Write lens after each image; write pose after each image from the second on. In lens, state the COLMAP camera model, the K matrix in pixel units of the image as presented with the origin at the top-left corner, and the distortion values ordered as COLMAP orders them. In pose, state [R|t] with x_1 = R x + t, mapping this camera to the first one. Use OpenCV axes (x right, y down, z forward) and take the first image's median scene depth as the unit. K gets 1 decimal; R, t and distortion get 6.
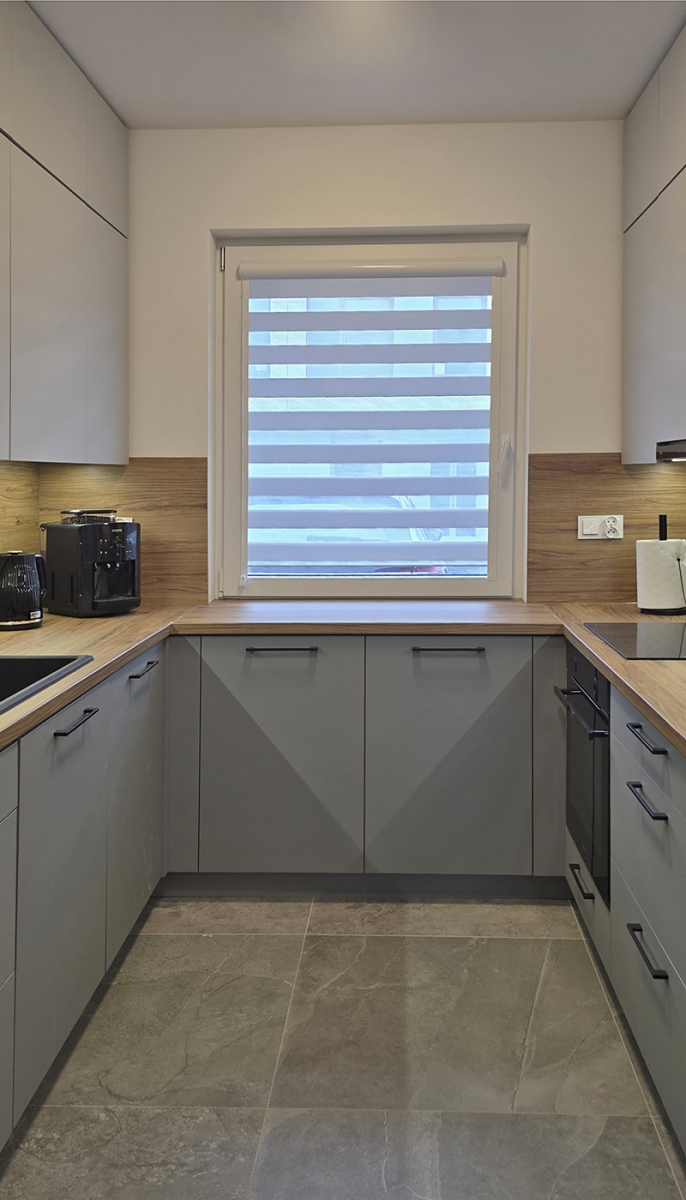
lens RADIAL K [[893.7, 0, 343.2], [0, 893.7, 487.1], [0, 0, 1]] dist [0.061704, -0.031718]
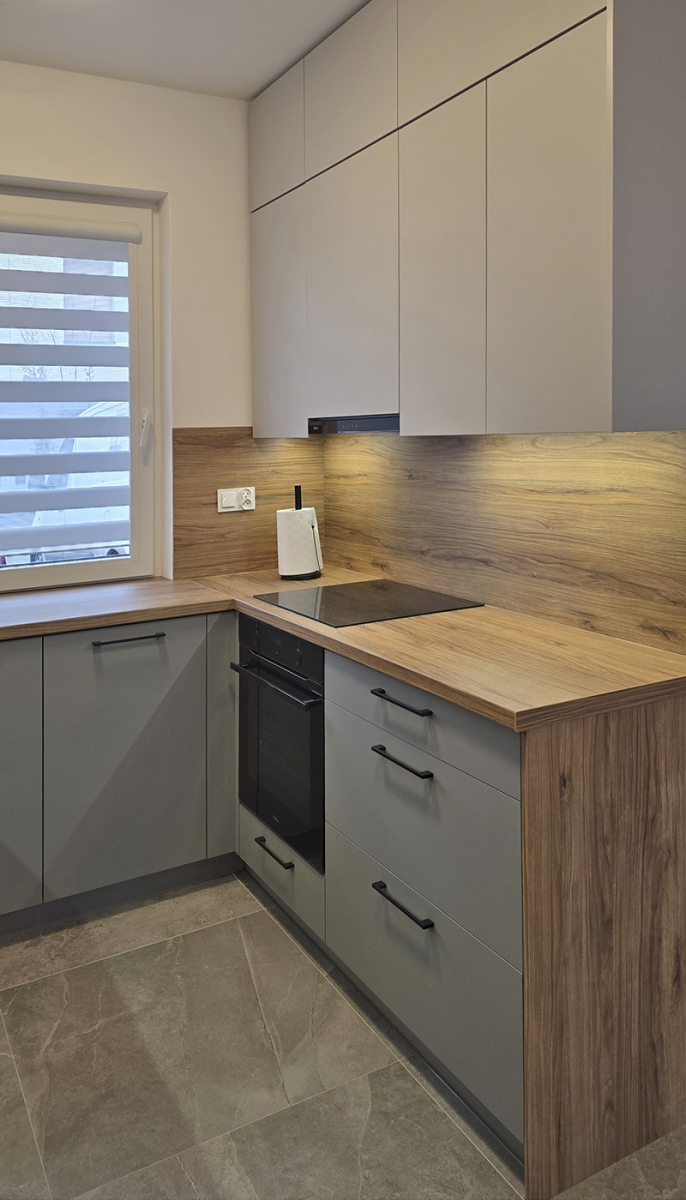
lens RADIAL K [[901.5, 0, 342.2], [0, 901.5, 452.9], [0, 0, 1]] dist [0.071635, -0.050224]
pose [[0.877726, -0.018528, 0.478804, -0.147212], [0.020214, 0.999794, 0.001634, -0.011105], [-0.478736, 0.008244, 0.877920, 0.063775]]
